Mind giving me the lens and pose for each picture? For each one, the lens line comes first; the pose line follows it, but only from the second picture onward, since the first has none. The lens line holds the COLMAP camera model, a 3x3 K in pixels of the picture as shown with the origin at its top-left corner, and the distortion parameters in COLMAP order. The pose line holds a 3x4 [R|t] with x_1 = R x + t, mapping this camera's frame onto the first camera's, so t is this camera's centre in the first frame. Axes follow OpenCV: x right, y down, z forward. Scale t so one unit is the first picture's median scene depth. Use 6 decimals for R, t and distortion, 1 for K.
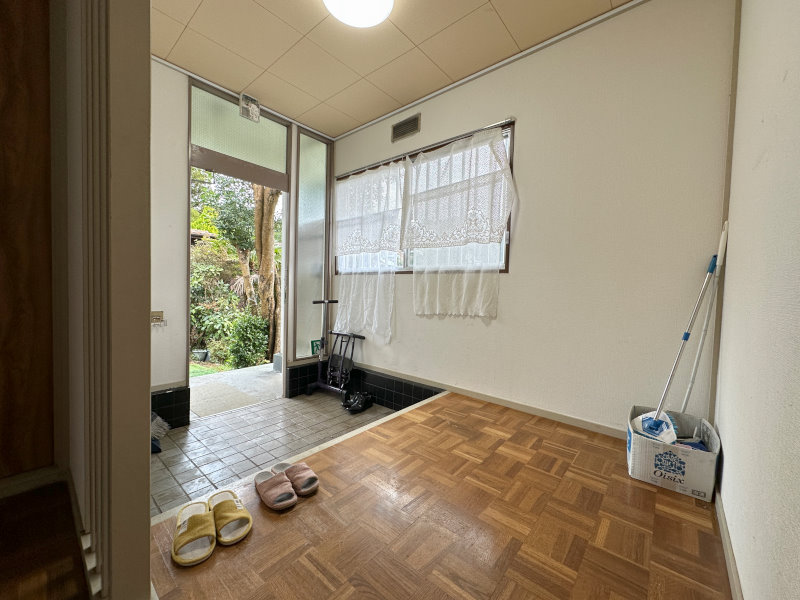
lens RADIAL K [[318.7, 0, 396.4], [0, 318.7, 298.8], [0, 0, 1]] dist [-0.003132, 0.000694]
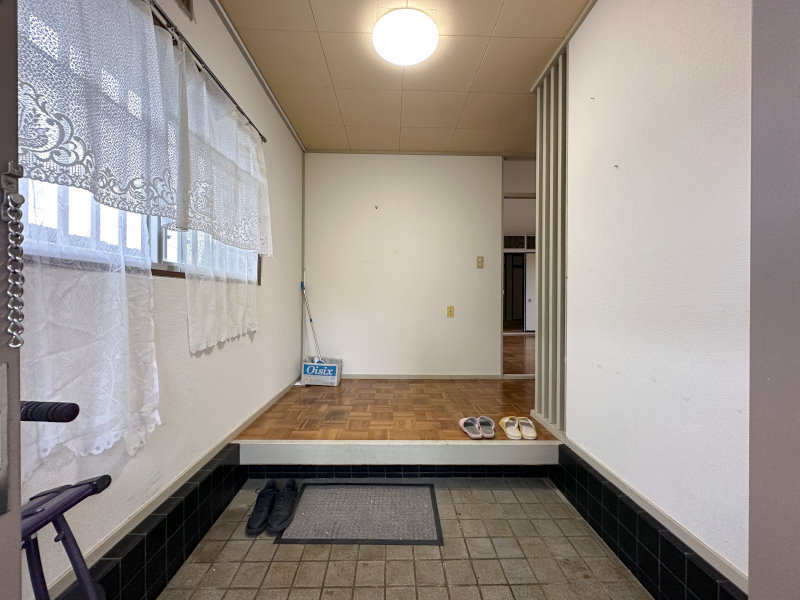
lens RADIAL K [[318.7, 0, 397.6], [0, 318.7, 301.2], [0, 0, 1]] dist [-0.003132, 0.000694]
pose [[-0.669785, -0.033372, 0.741805, -0.718489], [0.008179, 0.998597, 0.052310, -0.080417], [-0.742510, 0.041104, -0.668572, 1.357983]]
